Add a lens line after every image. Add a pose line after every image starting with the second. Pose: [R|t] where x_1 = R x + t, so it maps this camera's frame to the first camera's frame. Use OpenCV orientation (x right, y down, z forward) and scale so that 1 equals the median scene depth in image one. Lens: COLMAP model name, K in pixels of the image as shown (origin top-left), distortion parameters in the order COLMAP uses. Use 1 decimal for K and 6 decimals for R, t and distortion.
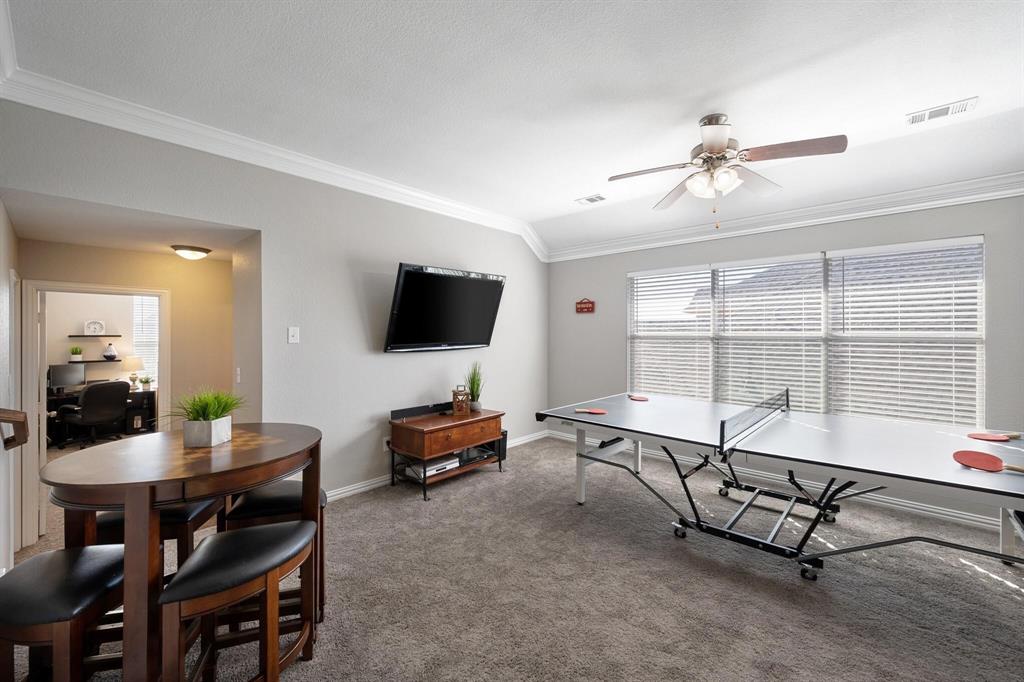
lens RADIAL K [[415.7, 0, 509.1], [0, 415.7, 335.5], [0, 0, 1]] dist [0.008236, -0.000136]
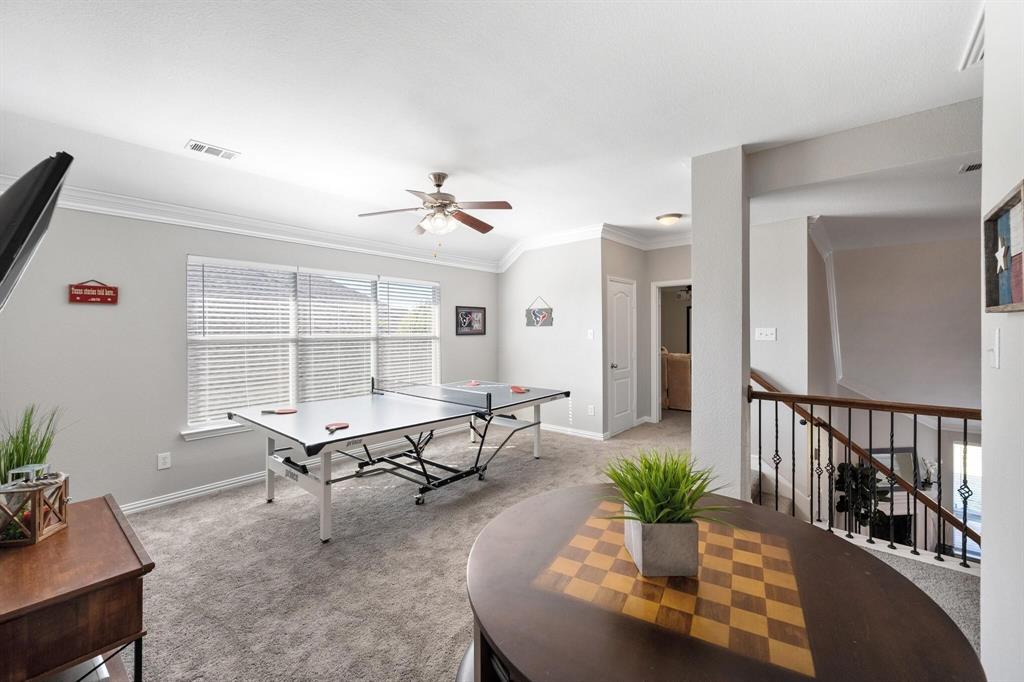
lens RADIAL K [[415.7, 0, 517.1], [0, 415.7, 334.1], [0, 0, 1]] dist [0.008236, -0.000136]
pose [[-0.023653, -0.004000, 0.999712, -0.817067], [0.016546, 0.999853, 0.004392, -0.007256], [-0.999583, 0.016645, -0.023584, 0.757598]]
